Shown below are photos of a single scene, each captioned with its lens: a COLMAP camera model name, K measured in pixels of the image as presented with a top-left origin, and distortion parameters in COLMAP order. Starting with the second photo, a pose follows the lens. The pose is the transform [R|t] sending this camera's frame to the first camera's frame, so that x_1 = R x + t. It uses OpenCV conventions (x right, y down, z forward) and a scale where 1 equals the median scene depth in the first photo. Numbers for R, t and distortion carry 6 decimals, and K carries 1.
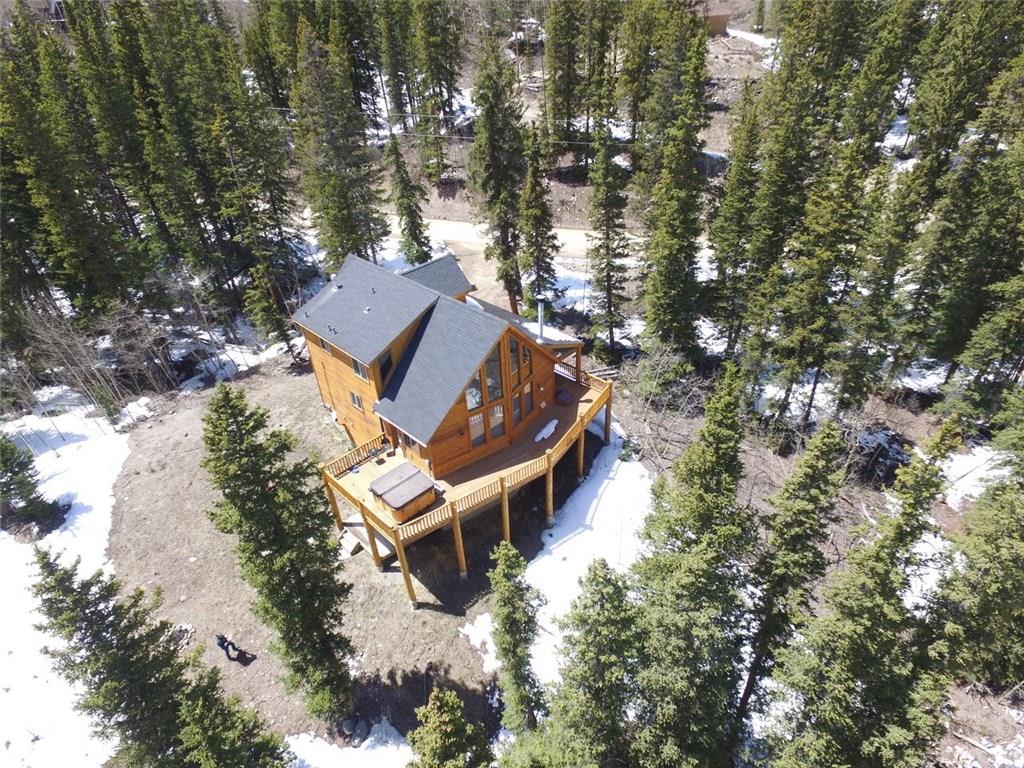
lens RADIAL K [[593.4, 0, 516.6], [0, 593.4, 383.2], [0, 0, 1]] dist [-0.010710, 0.014340]
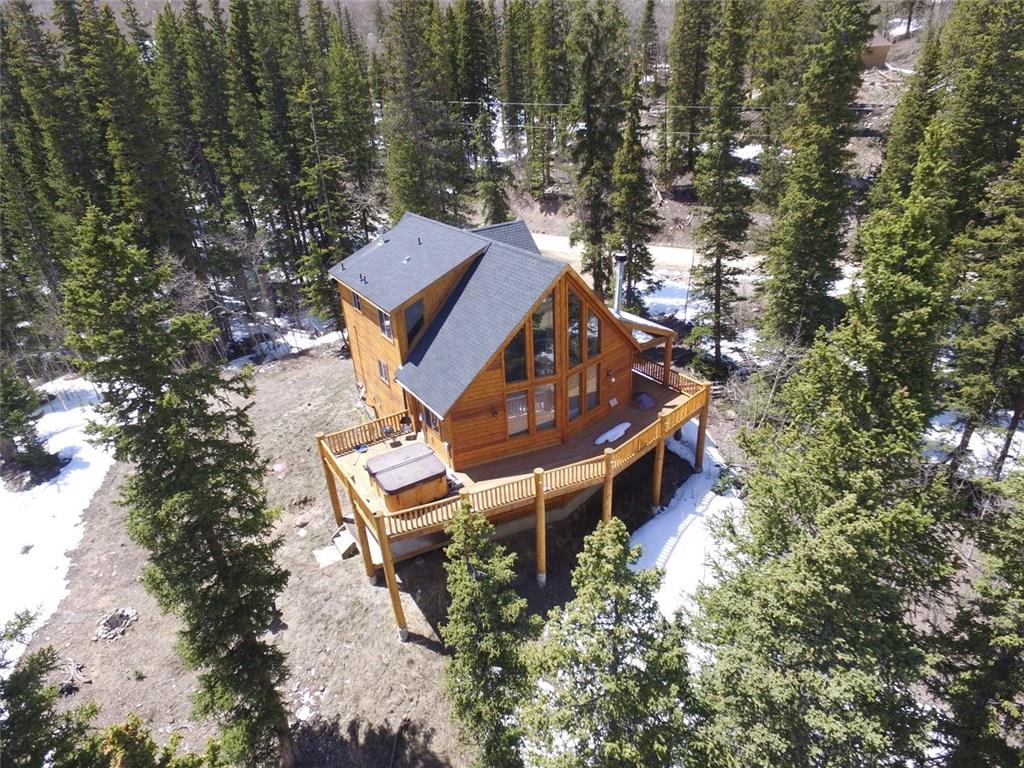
lens RADIAL K [[593.4, 0, 516.6], [0, 593.4, 383.2], [0, 0, 1]] dist [-0.010710, 0.014340]
pose [[0.977046, 0.093079, -0.191617, 0.071272], [-0.115825, 0.987034, -0.111126, 0.119223], [0.178789, 0.130769, 0.975158, 0.241798]]
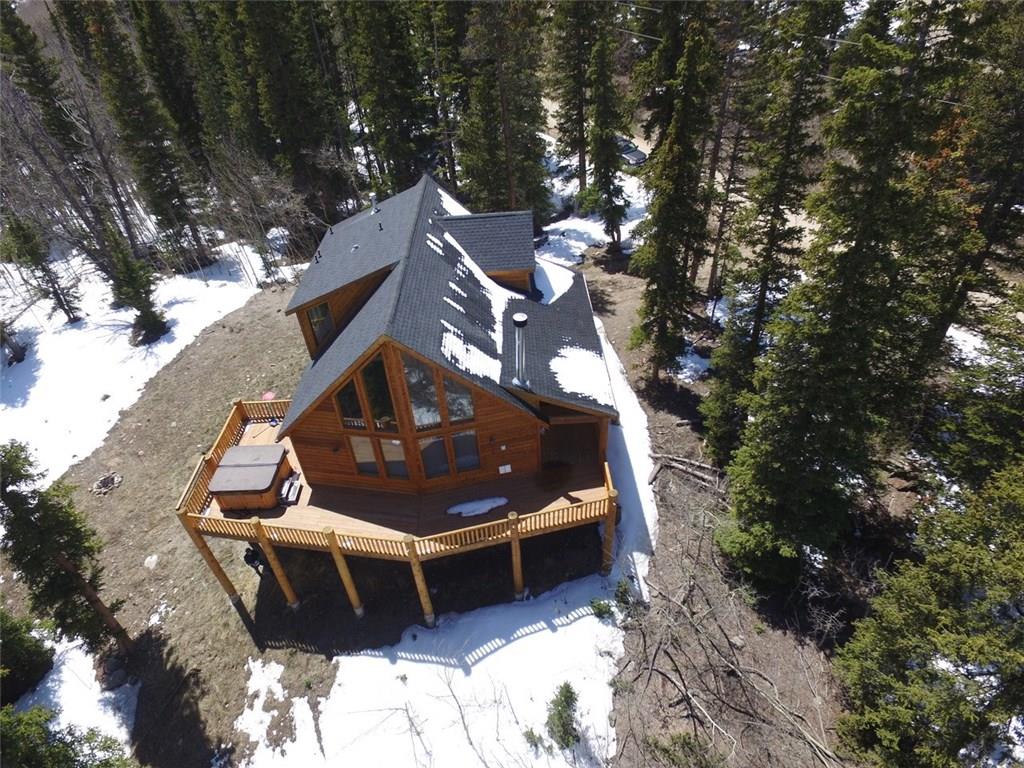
lens RADIAL K [[593.4, 0, 516.6], [0, 593.4, 383.2], [0, 0, 1]] dist [-0.010710, 0.014340]
pose [[0.719761, 0.439993, -0.536983, 0.394352], [-0.375837, 0.897311, 0.231474, -0.224094], [0.583687, 0.035212, 0.811215, 0.496366]]
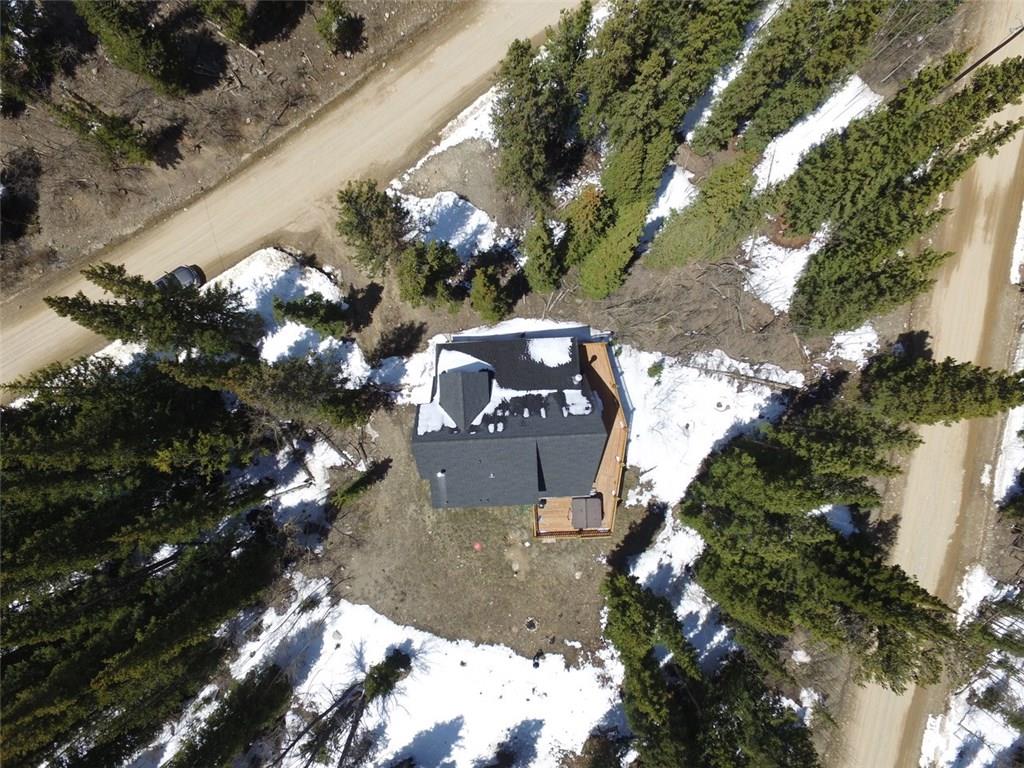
lens RADIAL K [[593.4, 0, 516.6], [0, 593.4, 383.2], [0, 0, 1]] dist [-0.010710, 0.014340]
pose [[0.682358, -0.728693, 0.058254, -0.140100], [0.400970, 0.439721, 0.803659, -1.255791], [-0.611236, -0.525026, 0.592231, 0.285803]]
